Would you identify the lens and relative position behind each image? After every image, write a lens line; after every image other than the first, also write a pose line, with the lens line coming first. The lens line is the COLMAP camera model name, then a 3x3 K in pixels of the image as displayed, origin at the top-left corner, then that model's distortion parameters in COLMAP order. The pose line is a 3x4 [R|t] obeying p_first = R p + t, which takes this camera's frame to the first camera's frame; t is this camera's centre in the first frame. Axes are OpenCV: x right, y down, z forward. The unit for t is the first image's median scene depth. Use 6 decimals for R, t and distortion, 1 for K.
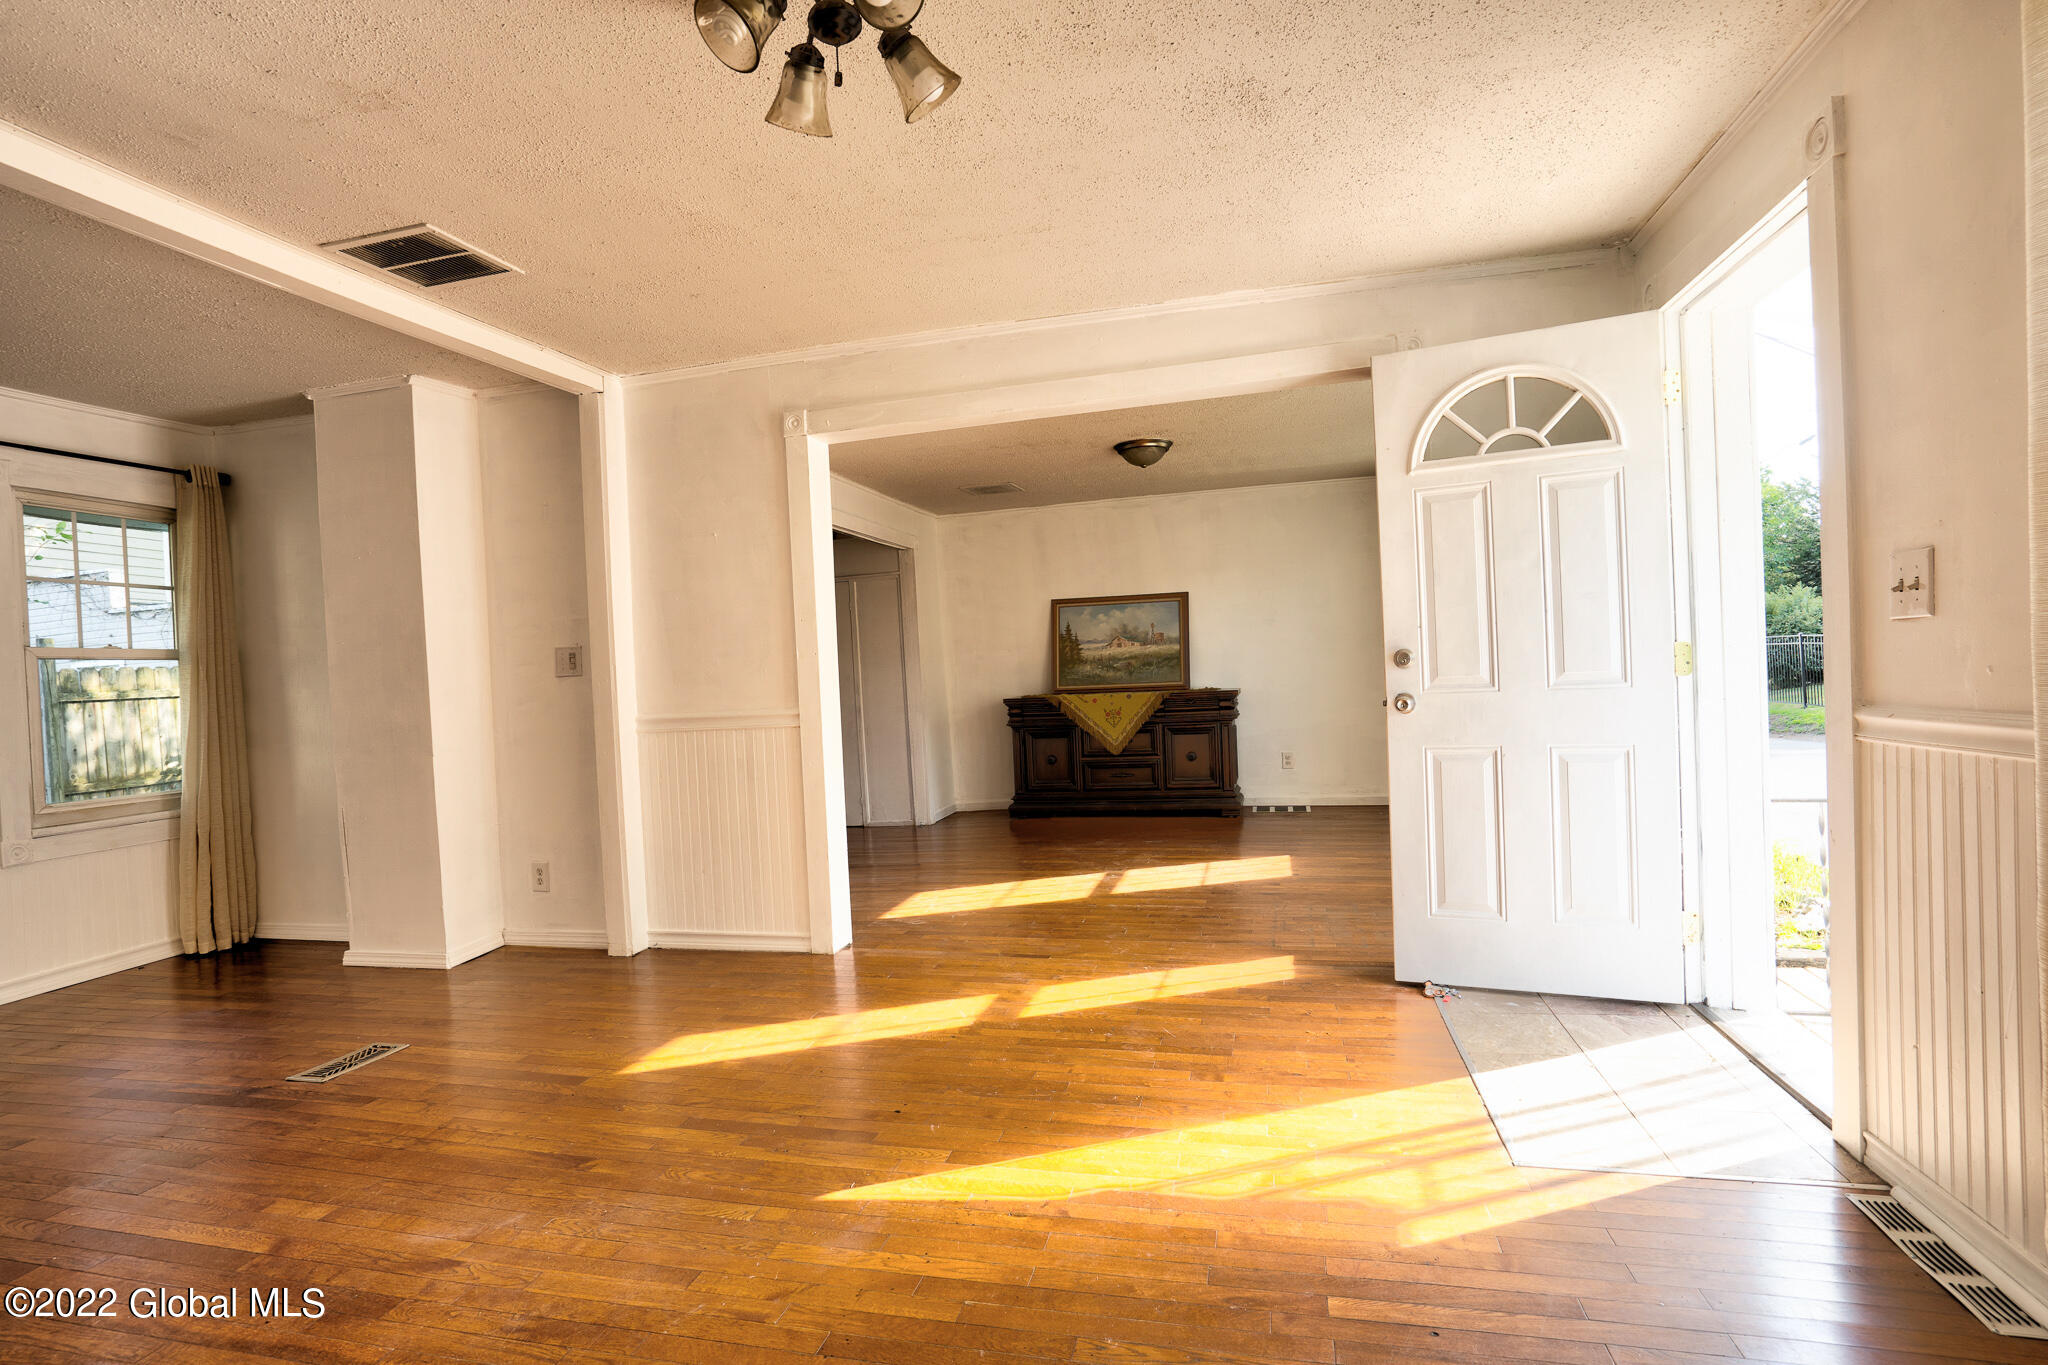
lens RADIAL K [[975.9, 0, 1024.0], [0, 975.9, 682.5], [0, 0, 1]] dist [-0.050966, -0.000053]
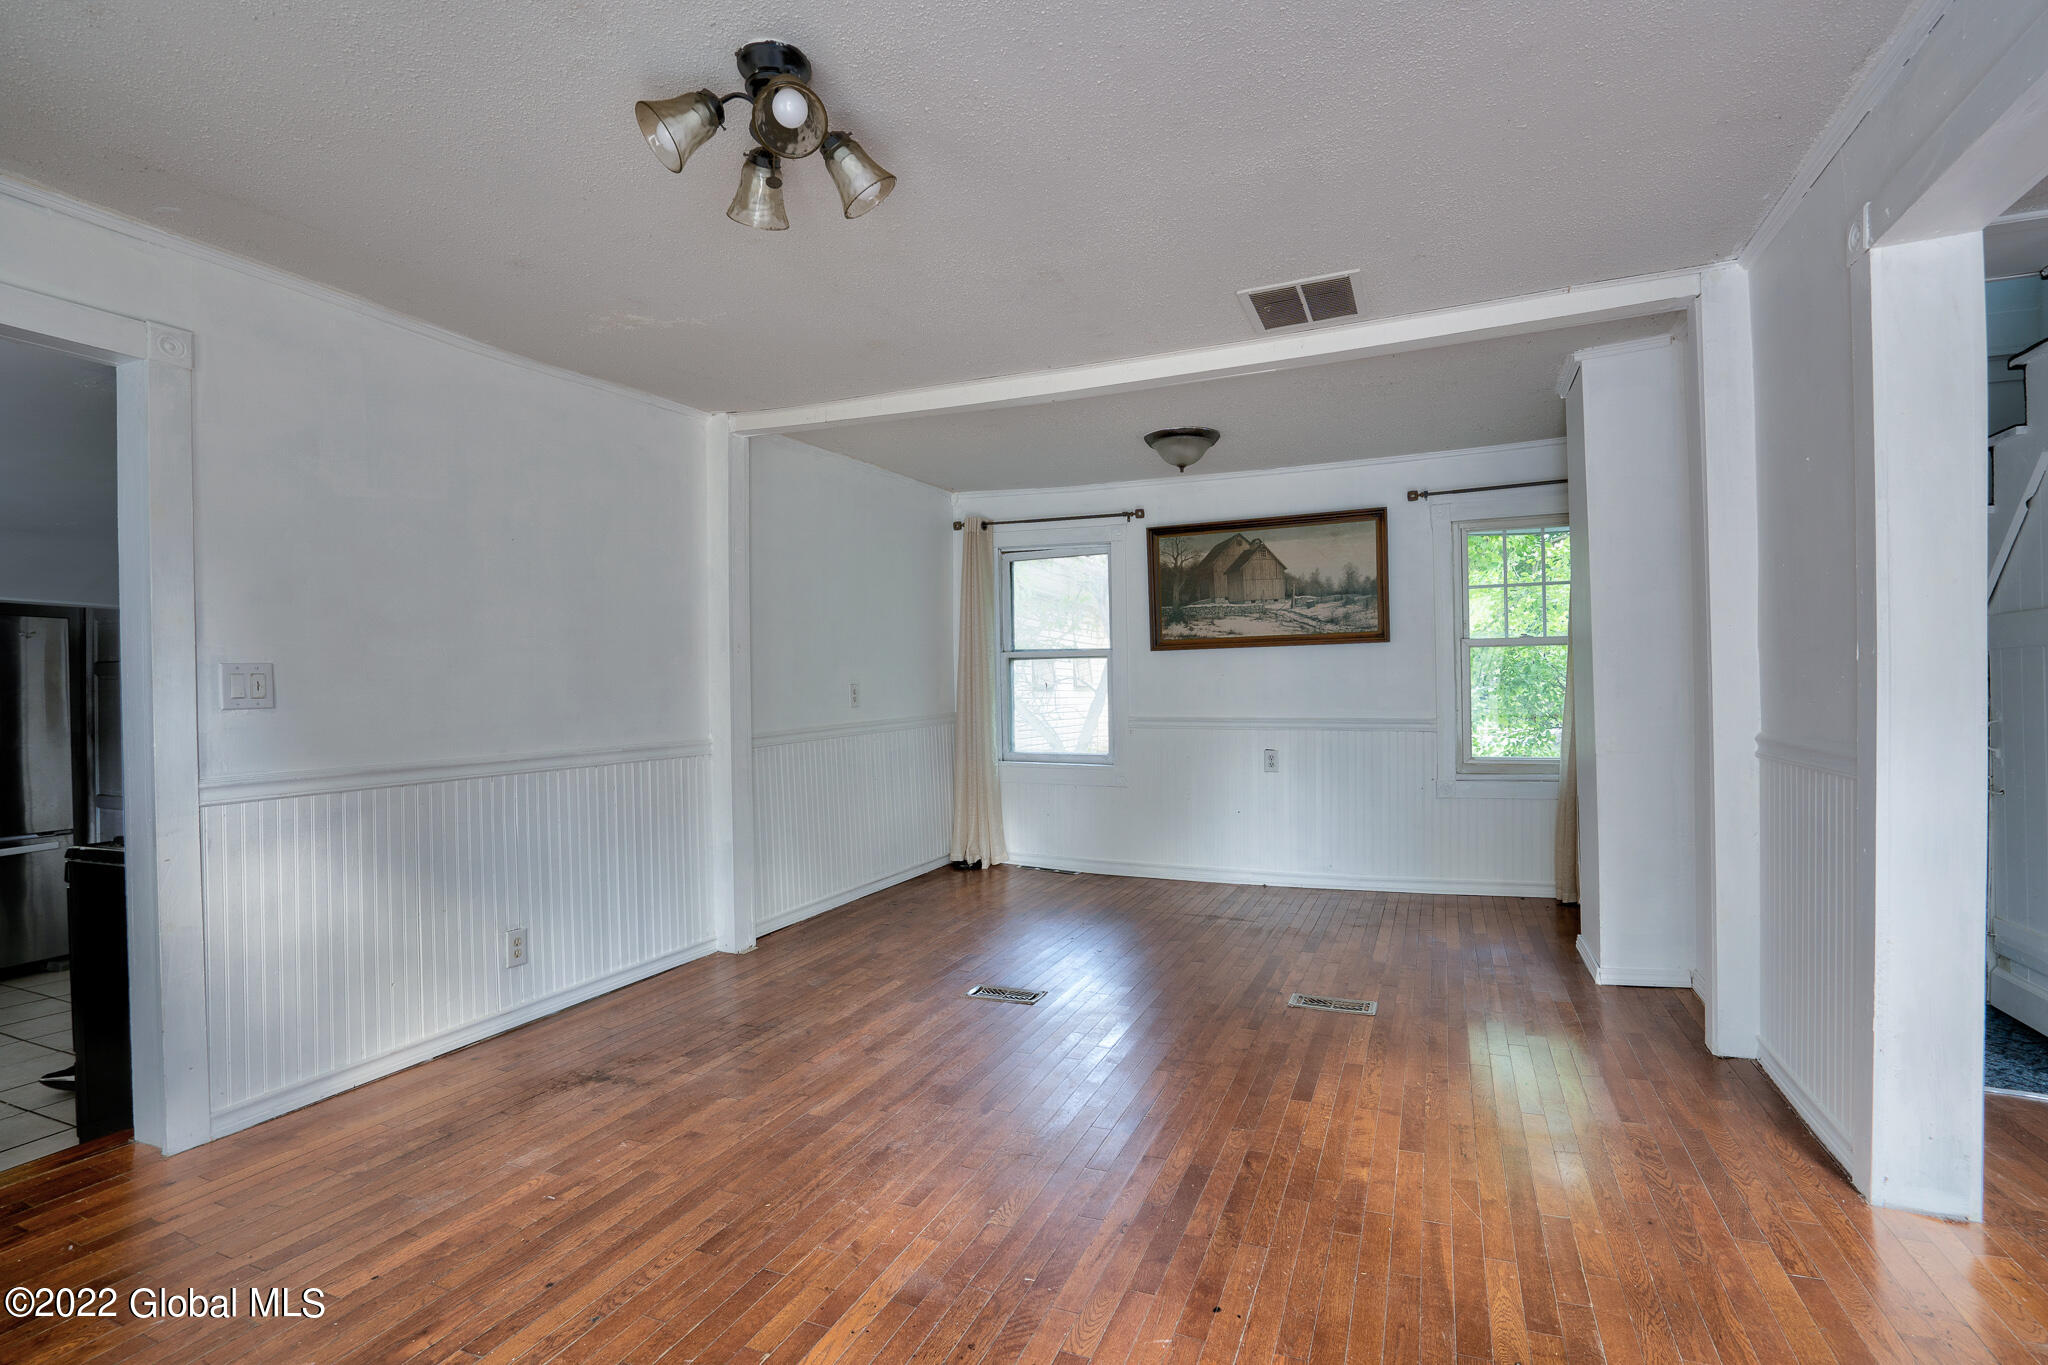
lens RADIAL K [[923.1, 0, 1054.7], [0, 923.1, 684.5], [0, 0, 1]] dist [-0.030351, 0.000456]
pose [[-0.134811, 0.046946, -0.989759, 0.335517], [0.015493, 0.998855, 0.045267, -0.040033], [0.990750, -0.009232, -0.135384, 0.600025]]
